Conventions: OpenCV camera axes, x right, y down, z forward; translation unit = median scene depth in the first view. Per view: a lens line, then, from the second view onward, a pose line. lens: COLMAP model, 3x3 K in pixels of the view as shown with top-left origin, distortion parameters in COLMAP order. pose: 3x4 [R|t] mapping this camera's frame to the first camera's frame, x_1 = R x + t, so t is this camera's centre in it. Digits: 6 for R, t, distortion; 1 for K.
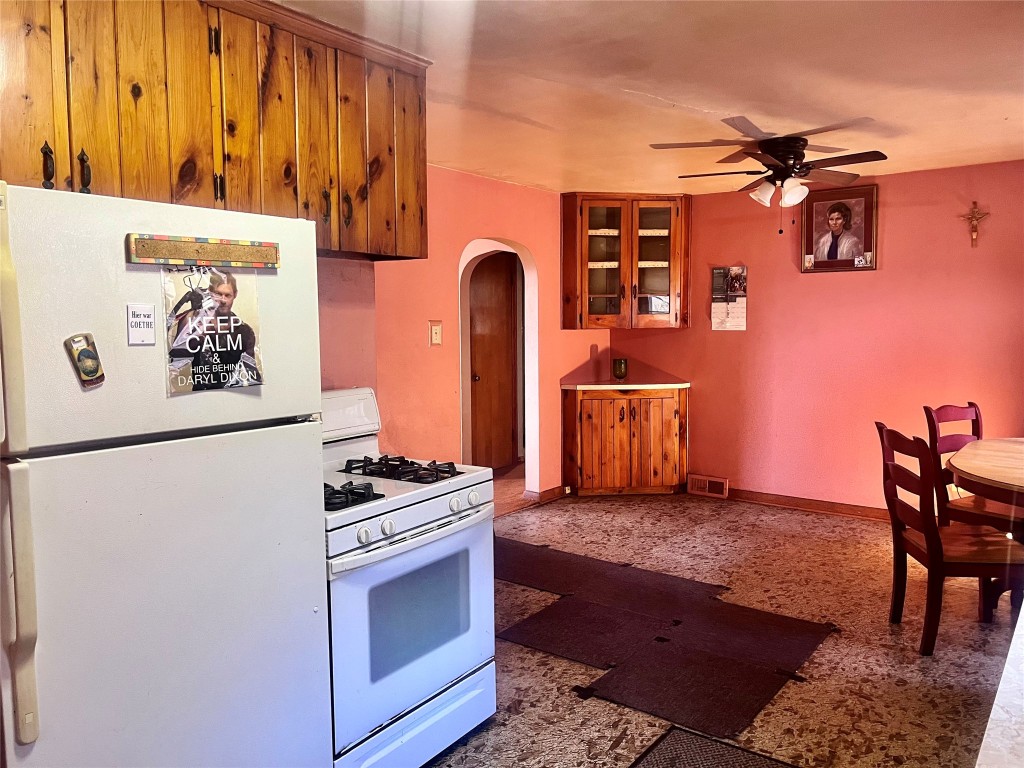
lens RADIAL K [[771.3, 0, 520.4], [0, 771.3, 380.9], [0, 0, 1]] dist [0.042335, -0.052596]
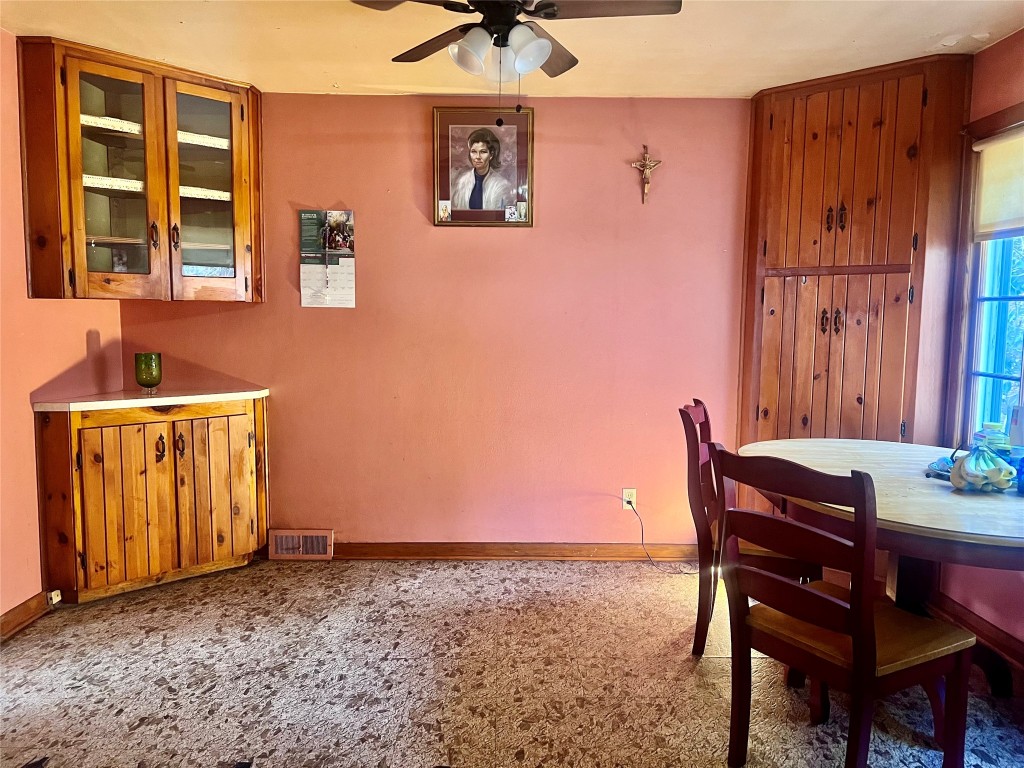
lens RADIAL K [[771.3, 0, 517.3], [0, 771.3, 385.9], [0, 0, 1]] dist [0.042335, -0.052596]
pose [[0.789257, -0.041729, 0.612644, -0.011848], [0.037613, 0.999100, 0.019595, -0.005076], [-0.612910, 0.007578, 0.790116, 0.384655]]
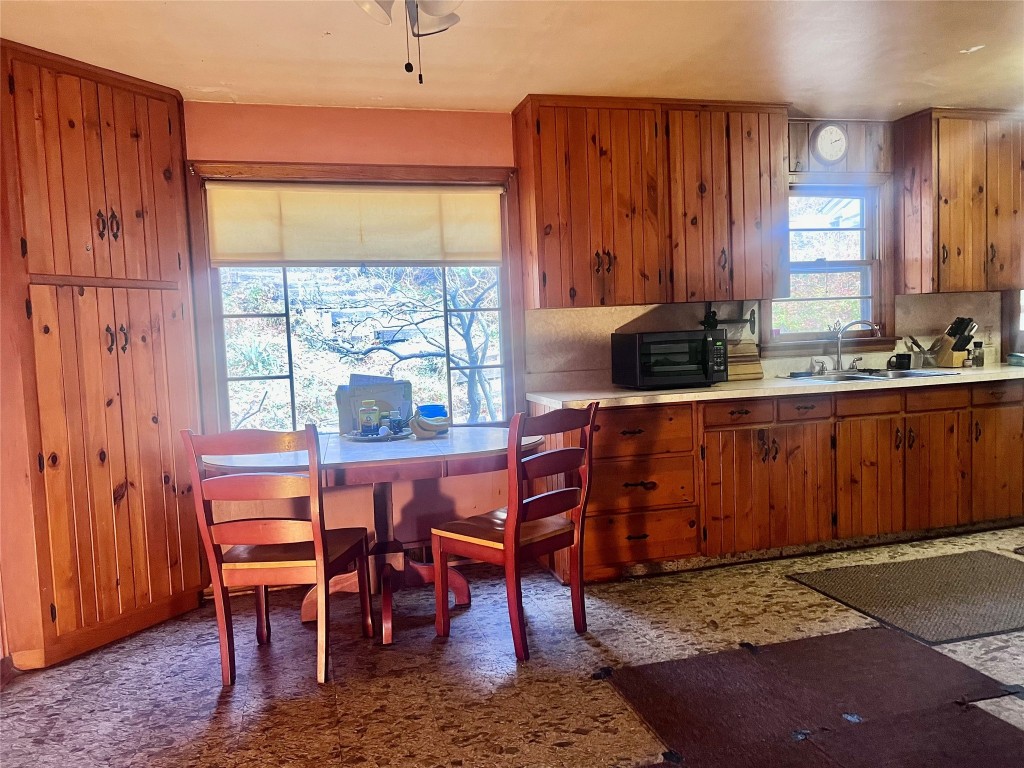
lens RADIAL K [[771.3, 0, 516.7], [0, 771.3, 389.1], [0, 0, 1]] dist [0.042335, -0.052596]
pose [[-0.792022, -0.002212, 0.610489, -0.001075], [0.099418, 0.986177, 0.132553, -0.044710], [-0.602344, 0.165678, -0.780854, 0.984369]]
